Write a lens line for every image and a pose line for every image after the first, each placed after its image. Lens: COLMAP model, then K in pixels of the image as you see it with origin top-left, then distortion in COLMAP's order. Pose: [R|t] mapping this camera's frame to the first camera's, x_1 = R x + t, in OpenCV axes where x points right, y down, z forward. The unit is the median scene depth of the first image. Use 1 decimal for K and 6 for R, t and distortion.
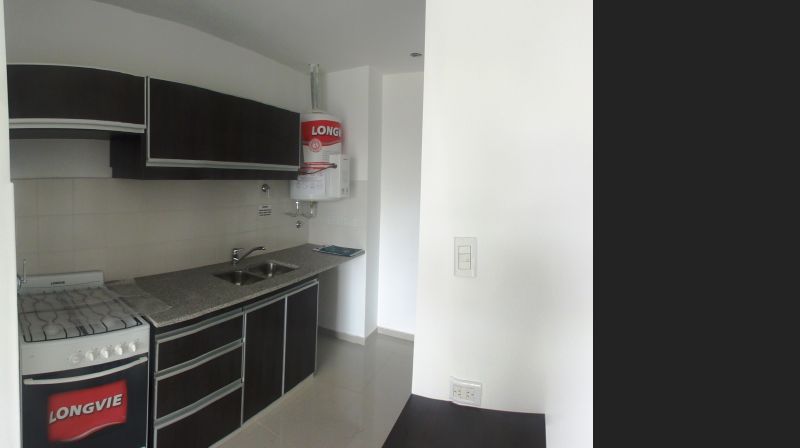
lens RADIAL K [[782.7, 0, 400.0], [0, 782.7, 224.0], [0, 0, 1]] dist [-0.005000, -0.788401]
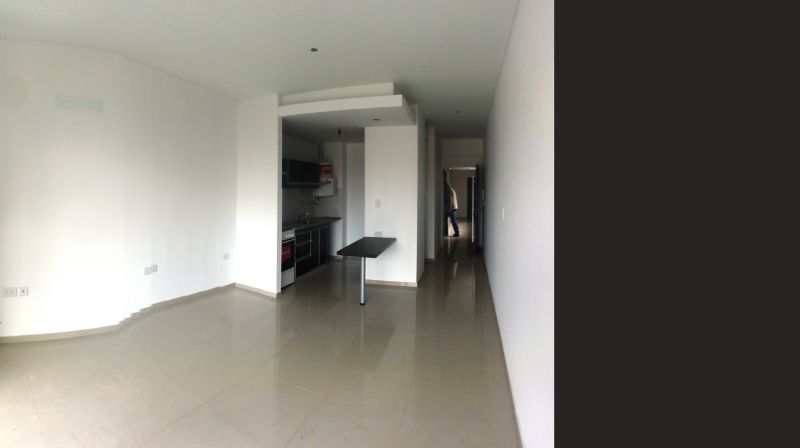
lens RADIAL K [[782.7, 0, 400.0], [0, 782.7, 224.0], [0, 0, 1]] dist [-0.005000, -0.788401]
pose [[0.996121, -0.028570, 0.083228, -0.071198], [0.029577, 0.999503, -0.010899, 0.089377], [-0.082875, 0.013318, 0.996471, -1.463781]]
